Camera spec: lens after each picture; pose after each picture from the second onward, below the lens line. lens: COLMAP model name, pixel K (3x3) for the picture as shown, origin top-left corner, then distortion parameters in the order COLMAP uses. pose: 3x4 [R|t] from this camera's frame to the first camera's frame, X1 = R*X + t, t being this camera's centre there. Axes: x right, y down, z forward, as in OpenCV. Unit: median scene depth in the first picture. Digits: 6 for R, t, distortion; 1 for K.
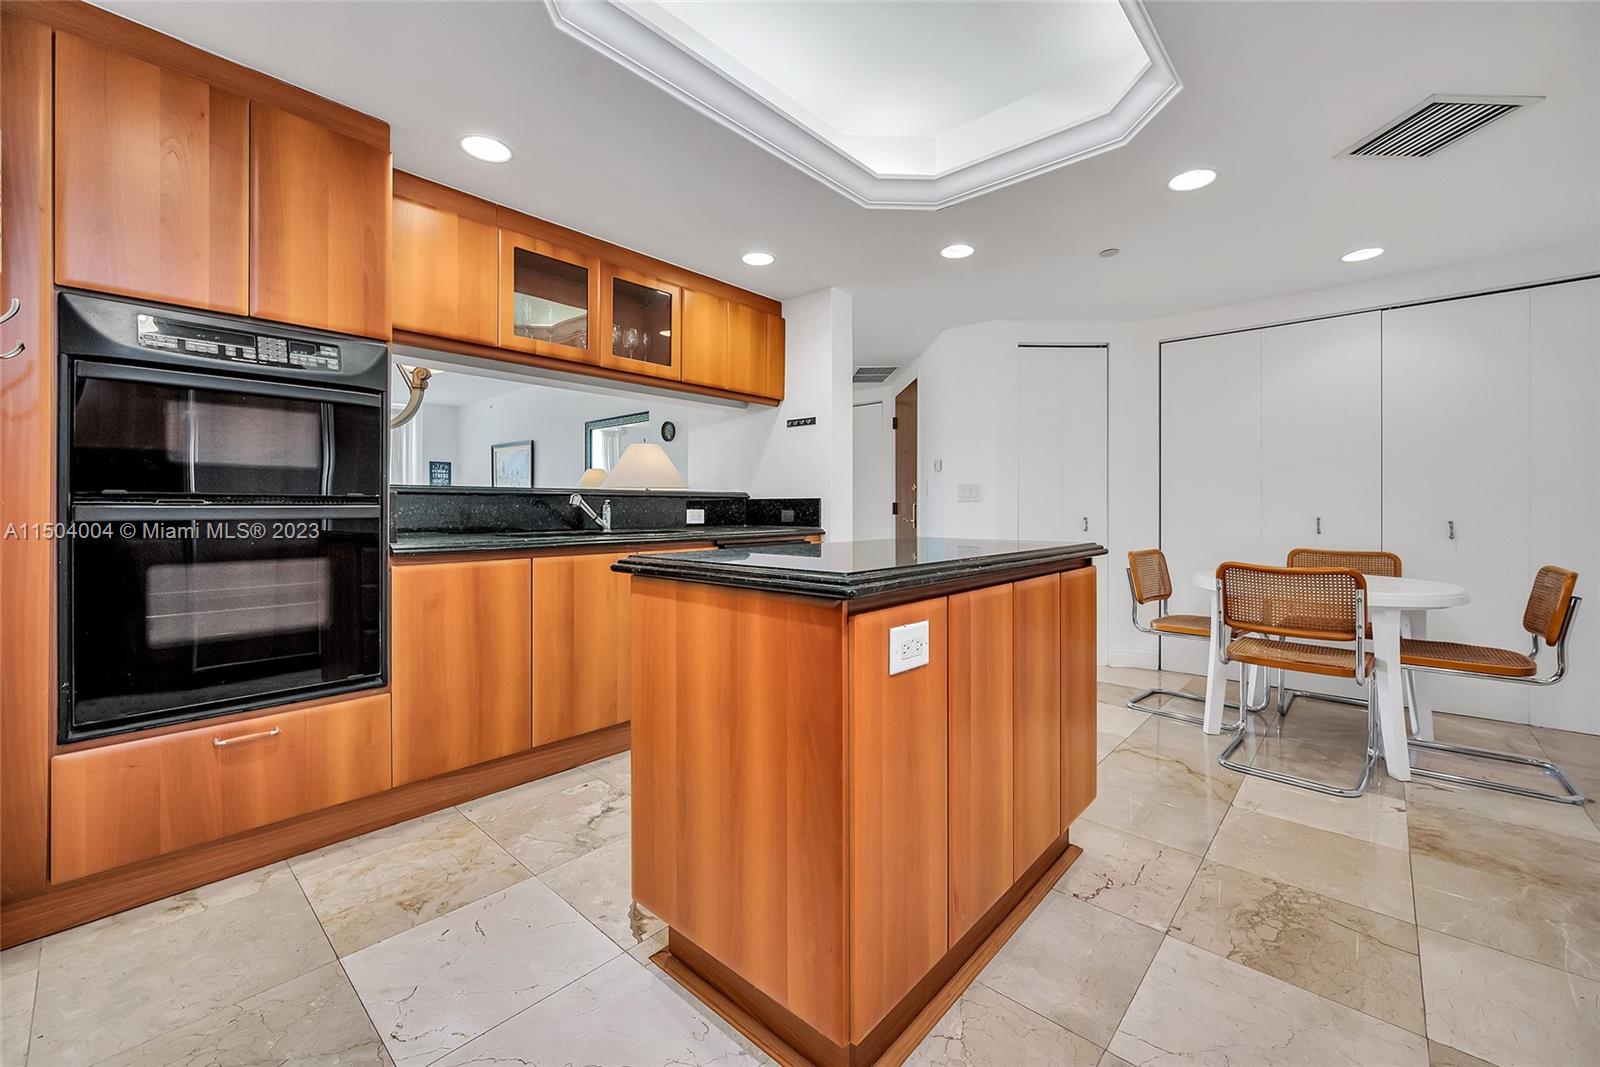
lens RADIAL K [[633.4, 0, 799.7], [0, 633.4, 495.7], [0, 0, 1]] dist [-0.002680, -0.000294]
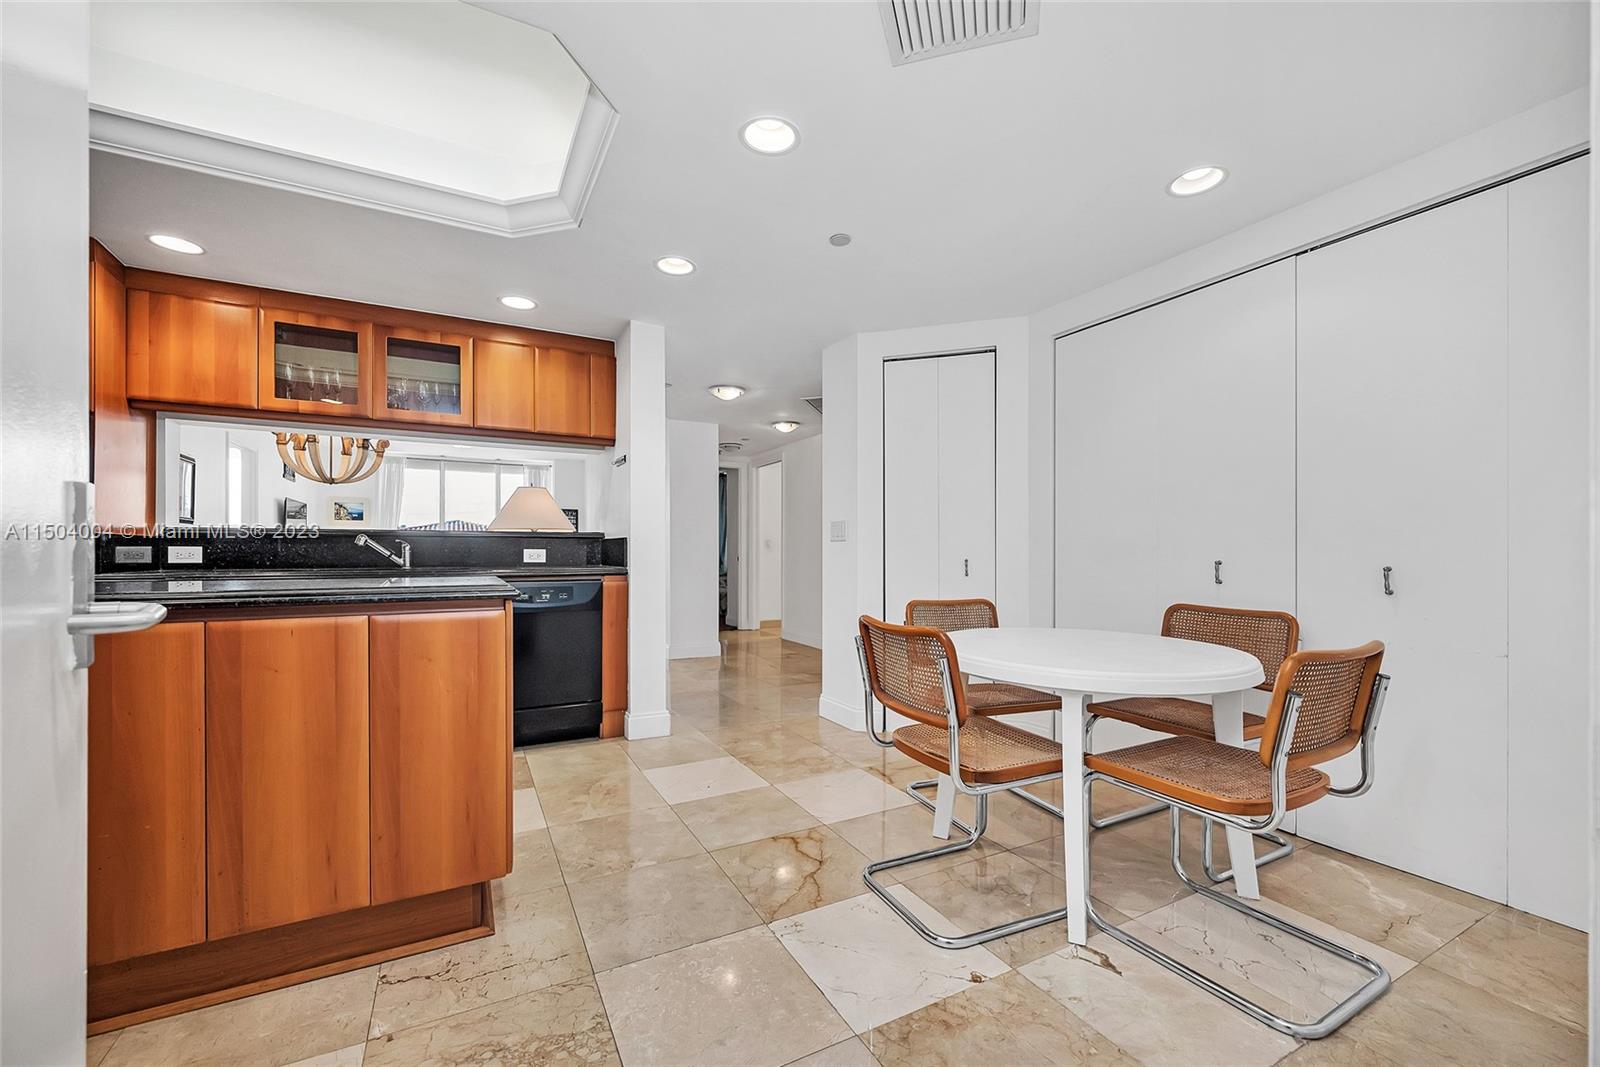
lens RADIAL K [[633.4, 0, 798.7], [0, 633.4, 538.1], [0, 0, 1]] dist [-0.000725, -0.000329]
pose [[0.940717, -0.005318, -0.339150, 0.709416], [0.005164, 0.999986, -0.001355, 0.008337], [0.339153, -0.000476, 0.940731, 0.195806]]
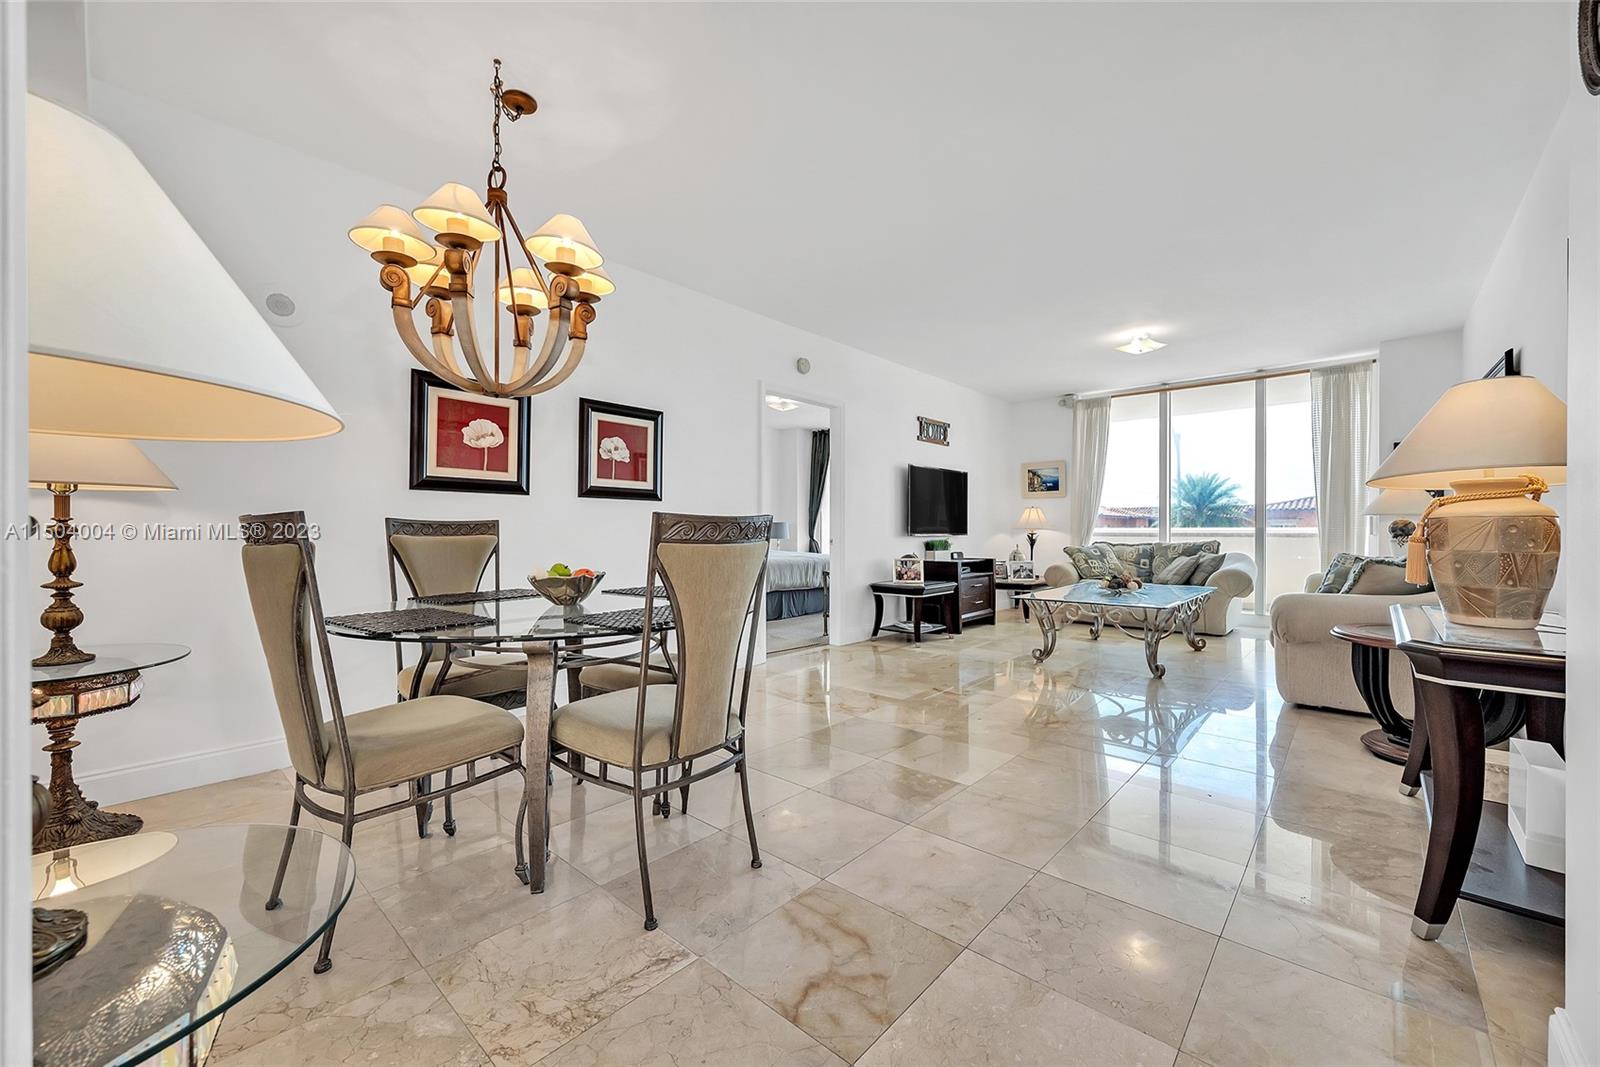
lens RADIAL K [[627.6, 0, 798.1], [0, 627.6, 528.9], [0, 0, 1]] dist [-0.001892, -0.000024]
pose [[-0.009455, -0.002435, -0.999952, -0.107444], [0.019630, 0.999804, -0.002620, 0.038515], [0.999763, -0.019653, -0.009405, 1.584593]]
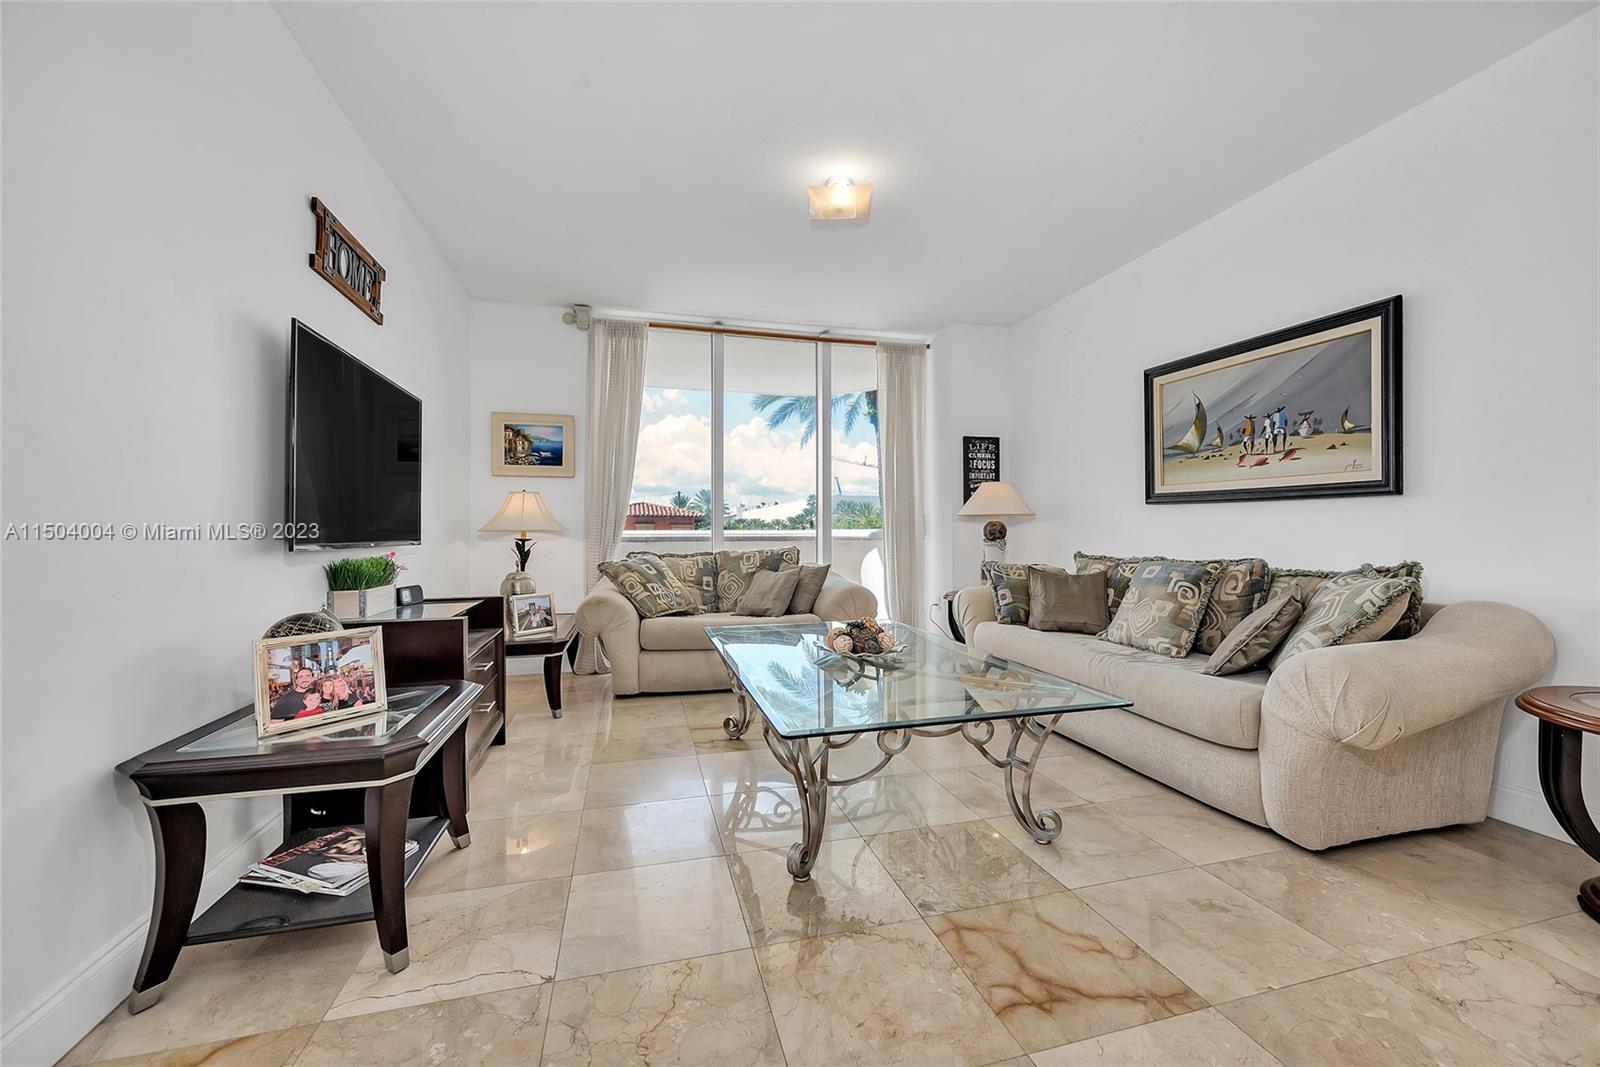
lens RADIAL K [[627.6, 0, 798.1], [0, 627.6, 528.9], [0, 0, 1]] dist [-0.001892, -0.000024]
pose [[0.839211, -0.006035, -0.543773, -1.391953], [0.012917, 0.999877, 0.008839, 0.041423], [0.543653, -0.014442, 0.839186, 1.672789]]
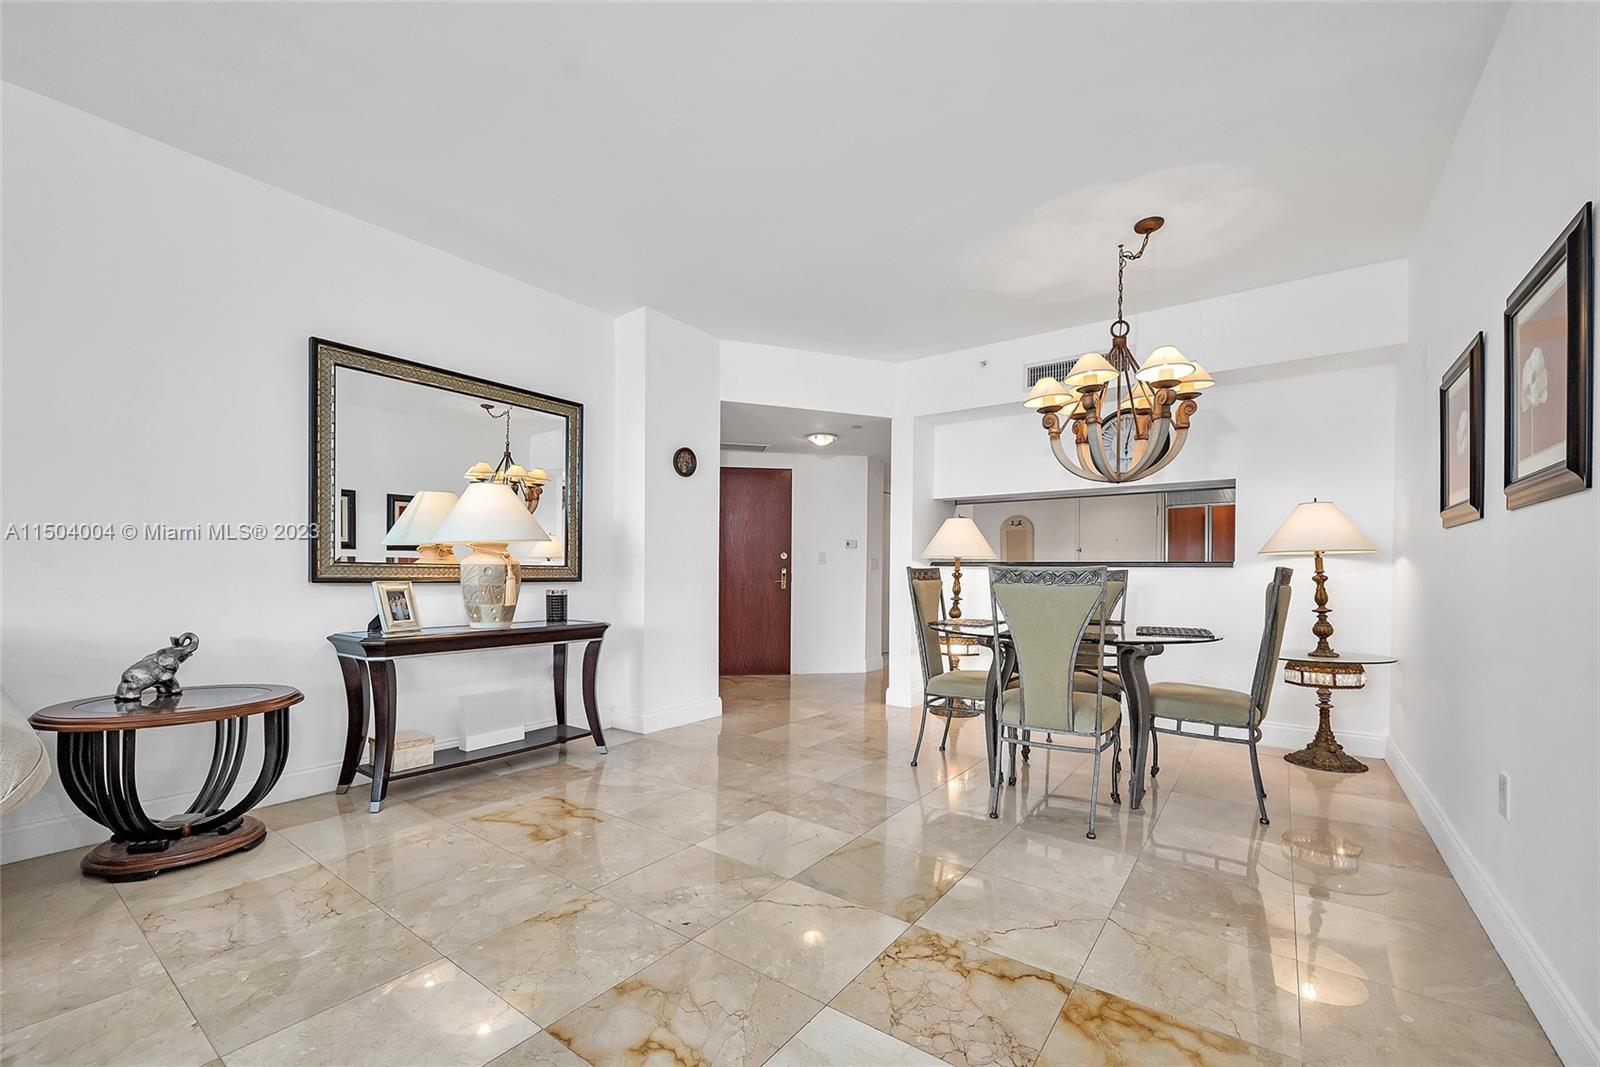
lens RADIAL K [[657.0, 0, 799.1], [0, 657.0, 547.6], [0, 0, 1]] dist [-0.010885, -0.000049]
pose [[-0.094487, 0.039054, 0.994760, -1.885167], [-0.026880, 0.998766, -0.041765, 0.042803], [-0.995163, -0.030685, -0.093321, 1.852771]]
